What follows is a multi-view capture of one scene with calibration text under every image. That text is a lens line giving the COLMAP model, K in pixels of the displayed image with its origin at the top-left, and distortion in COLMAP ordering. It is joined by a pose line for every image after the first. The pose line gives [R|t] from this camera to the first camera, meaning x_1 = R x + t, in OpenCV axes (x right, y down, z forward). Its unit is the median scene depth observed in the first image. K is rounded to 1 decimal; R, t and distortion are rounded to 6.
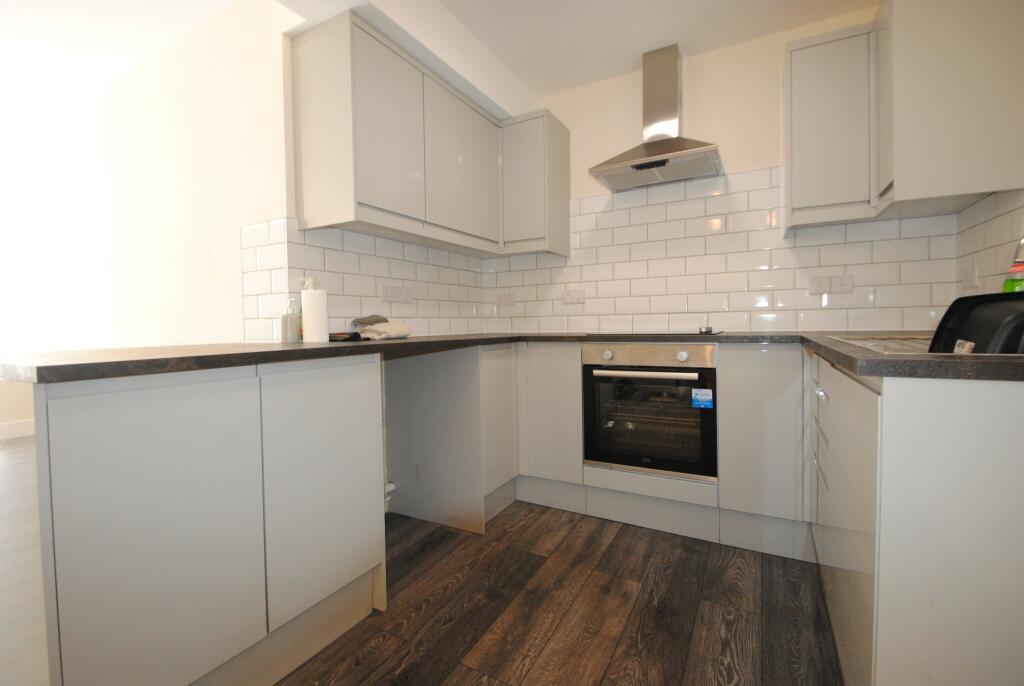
lens RADIAL K [[445.0, 0, 529.2], [0, 445.0, 355.1], [0, 0, 1]] dist [0.002467, -0.001420]
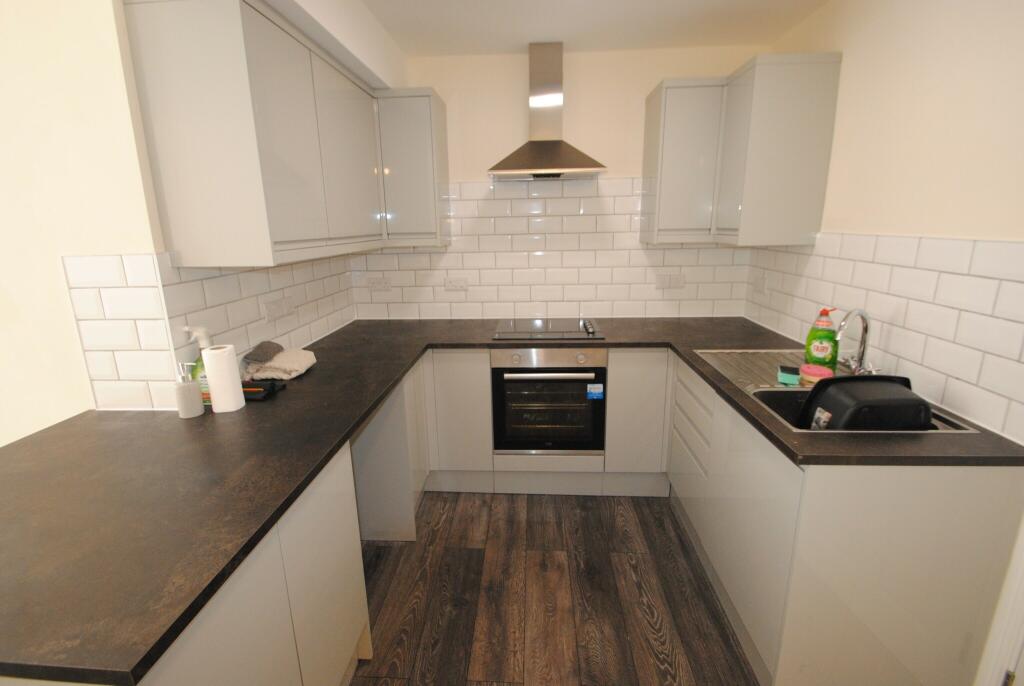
lens RADIAL K [[445.0, 0, 515.3], [0, 445.0, 346.8], [0, 0, 1]] dist [0.002467, -0.001420]
pose [[0.904289, -0.102991, 0.414312, -0.296546], [0.020212, 0.979705, 0.199423, -0.267929], [-0.426442, -0.171962, 0.888018, 0.042773]]
